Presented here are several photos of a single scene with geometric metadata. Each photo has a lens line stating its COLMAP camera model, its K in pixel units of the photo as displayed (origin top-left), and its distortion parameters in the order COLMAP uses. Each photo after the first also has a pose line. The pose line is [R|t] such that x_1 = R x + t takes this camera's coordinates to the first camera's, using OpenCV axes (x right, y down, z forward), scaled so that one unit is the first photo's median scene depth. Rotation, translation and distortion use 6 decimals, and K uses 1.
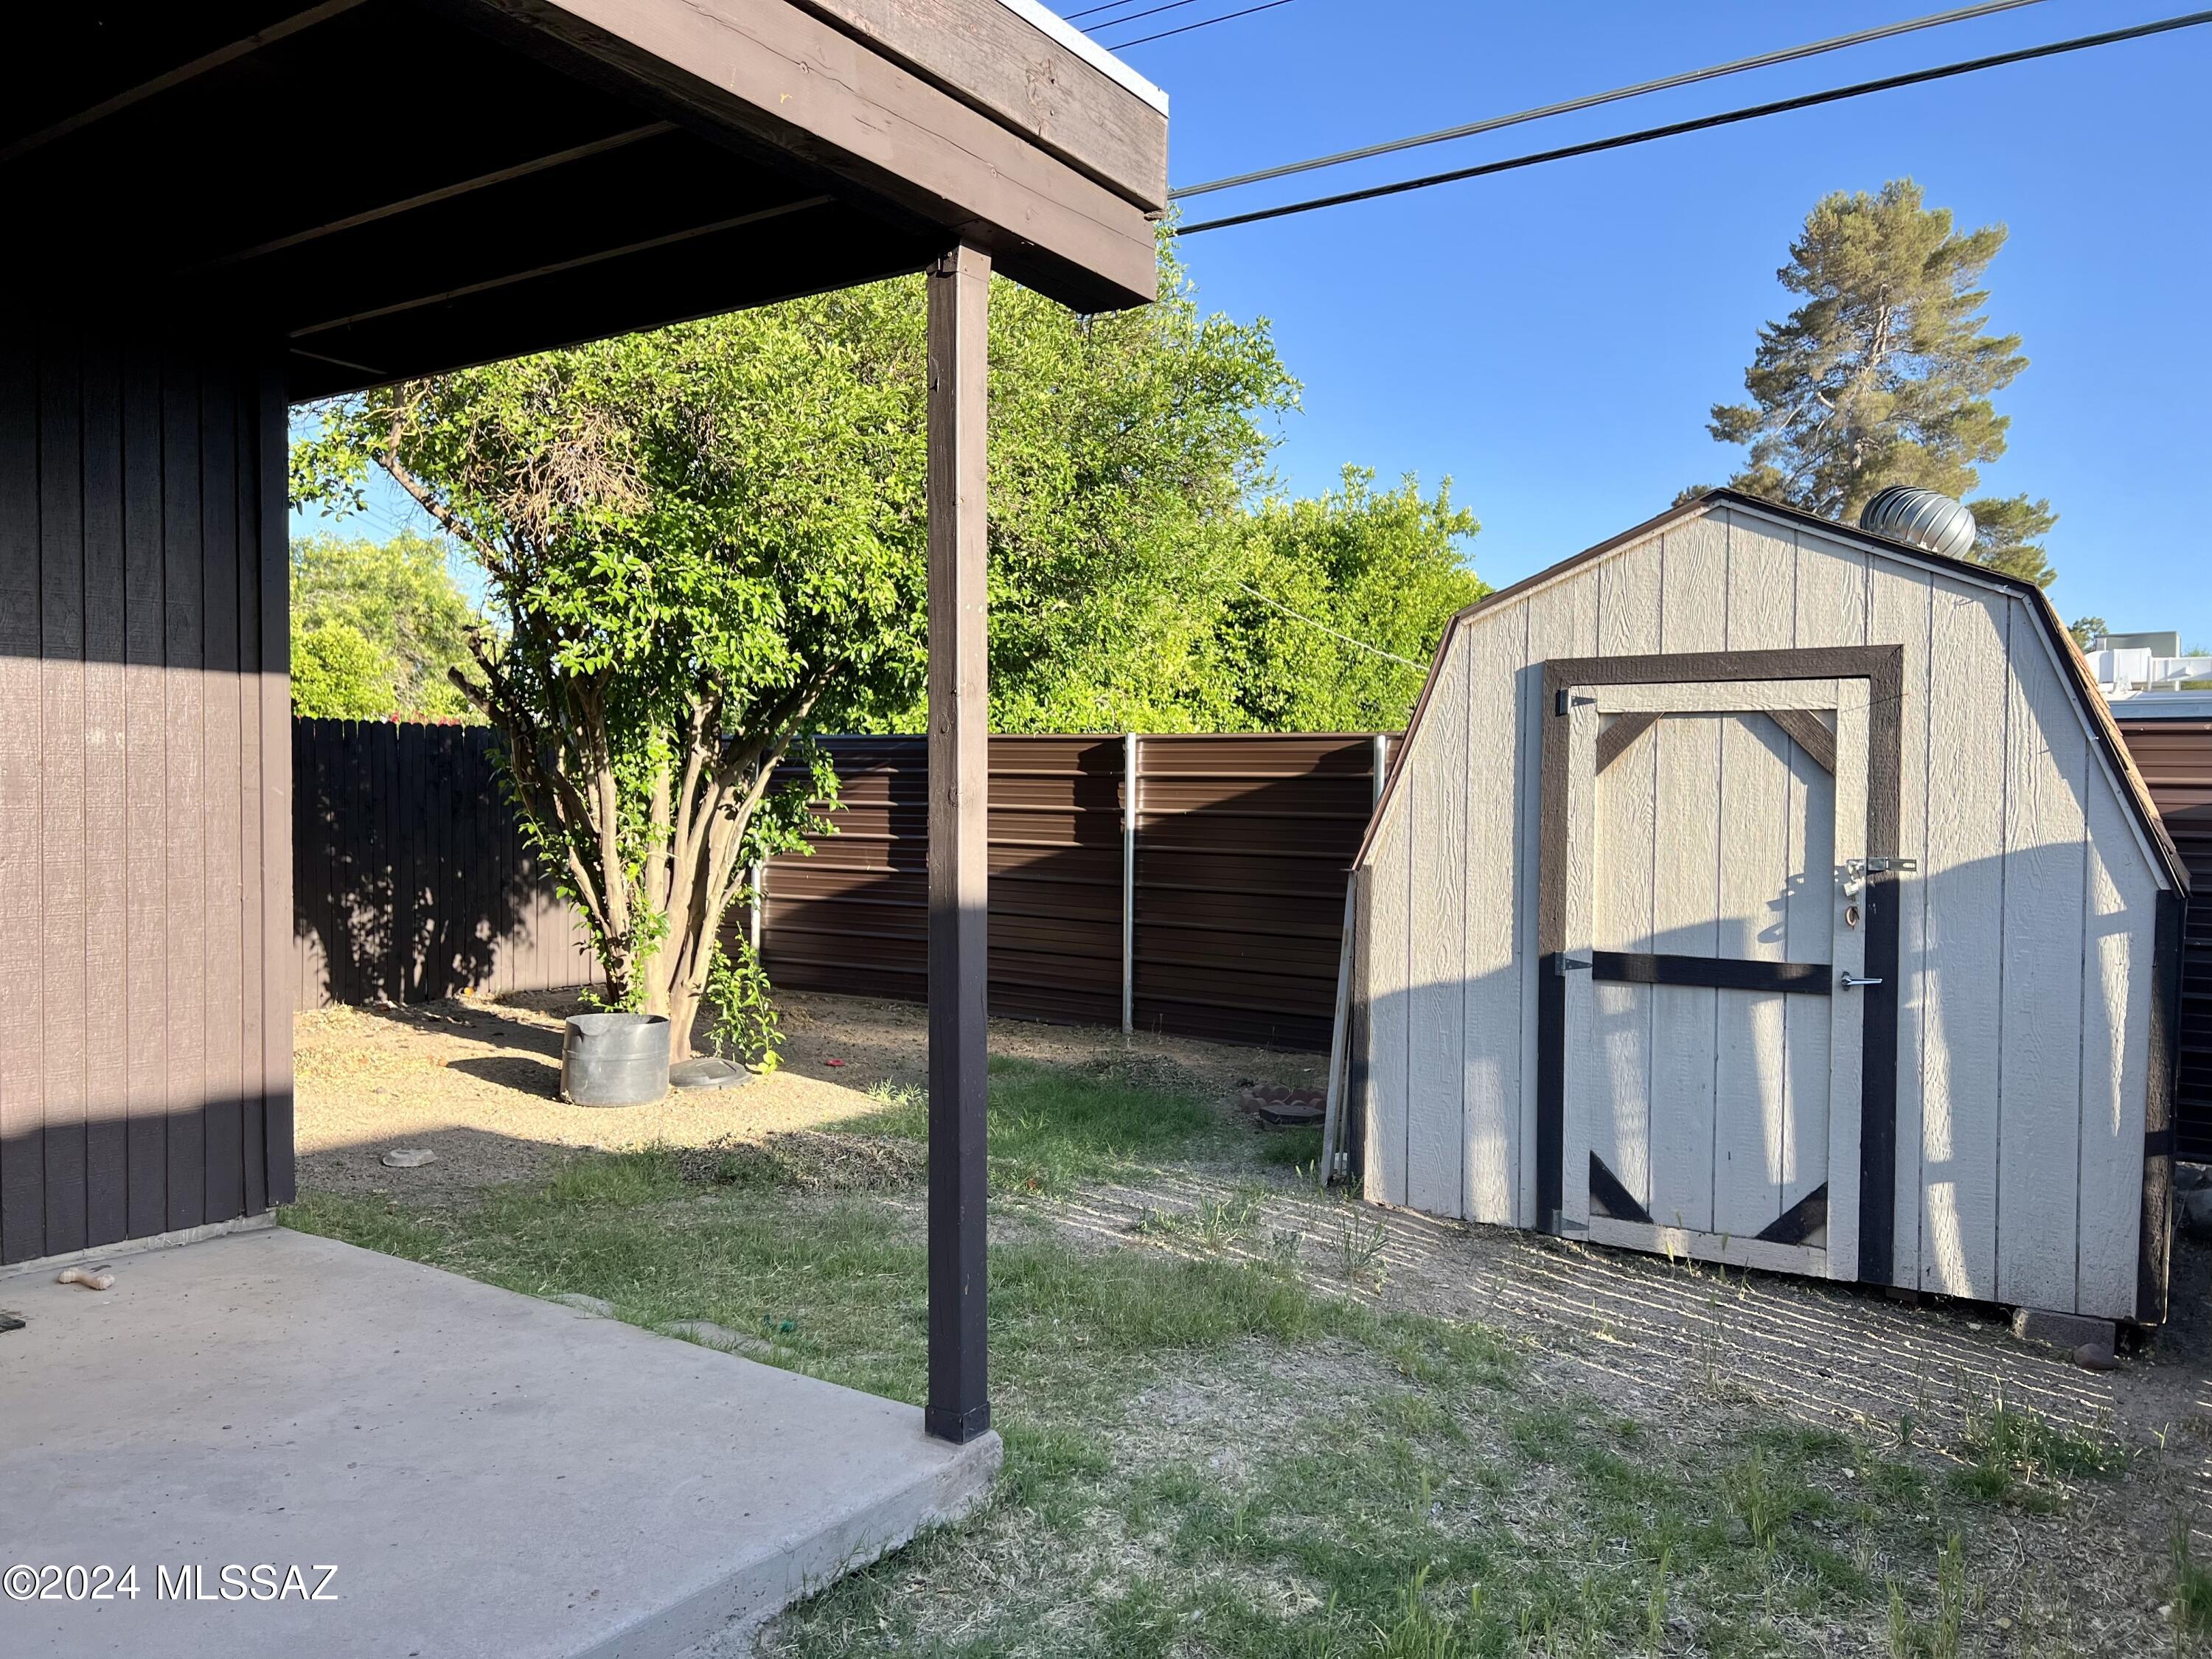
lens RADIAL K [[1654.6, 0, 1104.9], [0, 1654.6, 834.5], [0, 0, 1]] dist [0.008723, -0.028077]
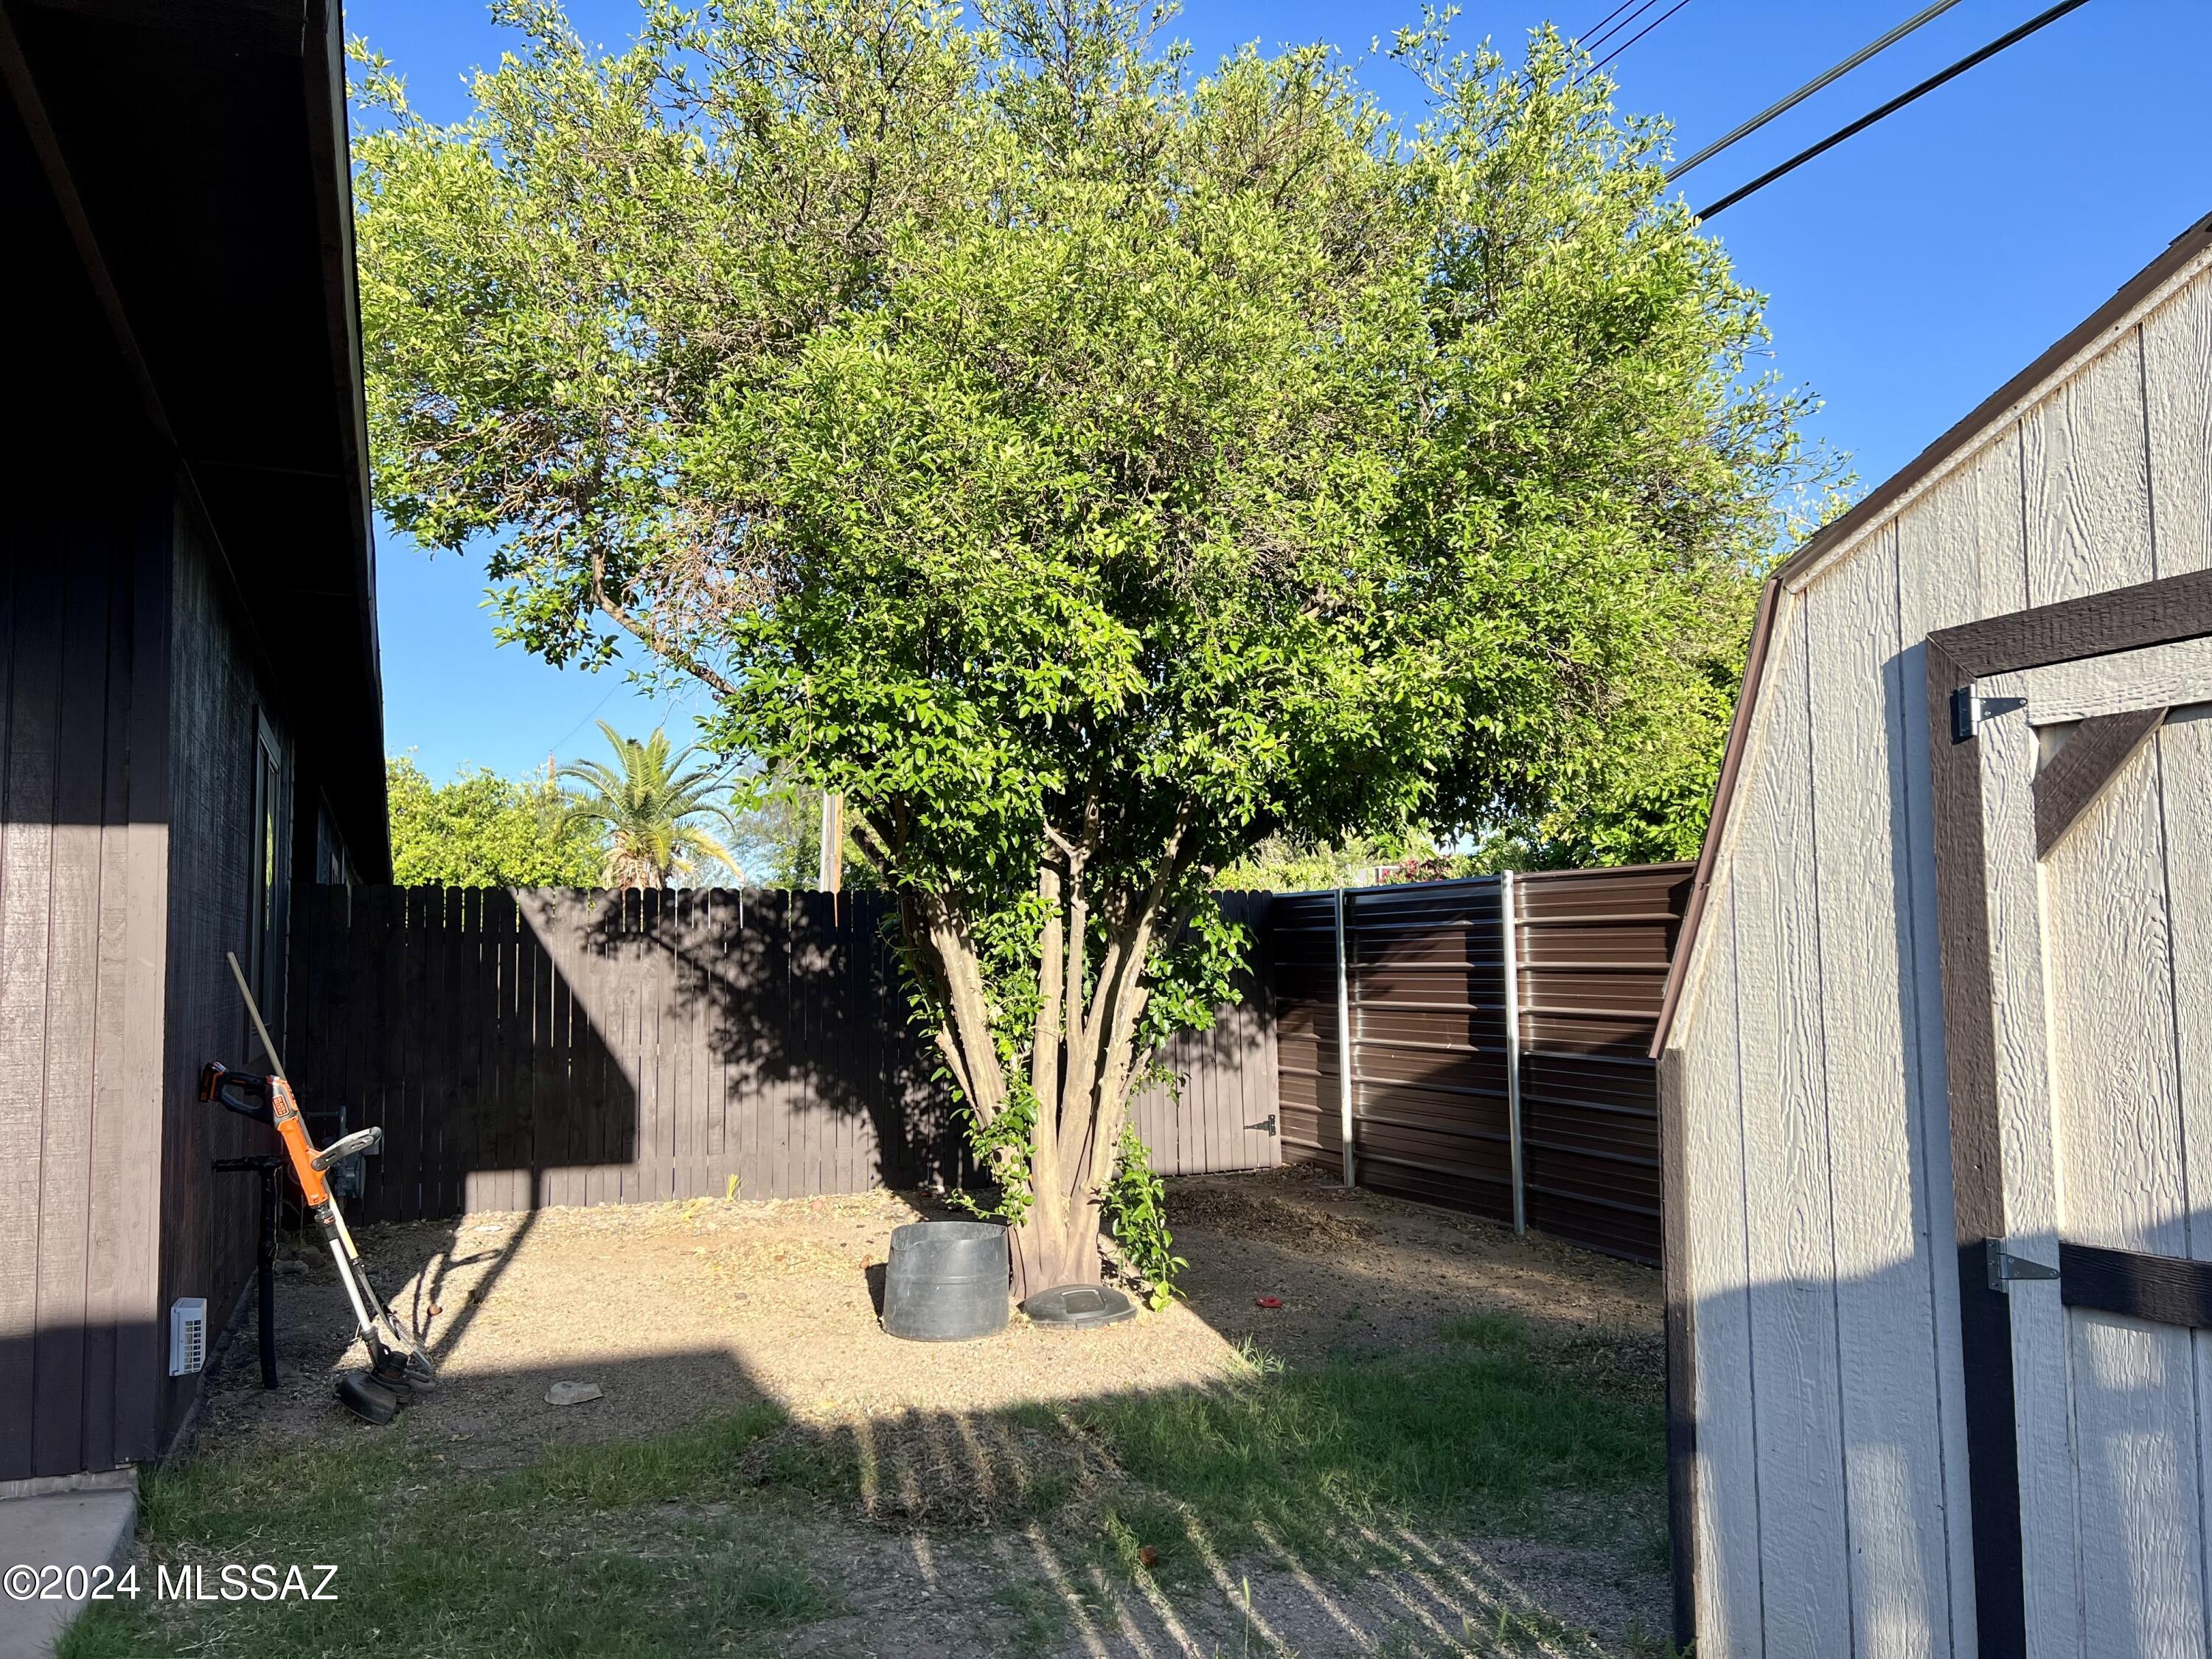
lens RADIAL K [[1654.6, 0, 1102.6], [0, 1654.6, 824.6], [0, 0, 1]] dist [0.008723, -0.028077]
pose [[0.846143, -0.067858, -0.528618, 0.310978], [0.009878, 0.993687, -0.111748, 0.003993], [0.532864, 0.089333, 0.841472, 0.452446]]
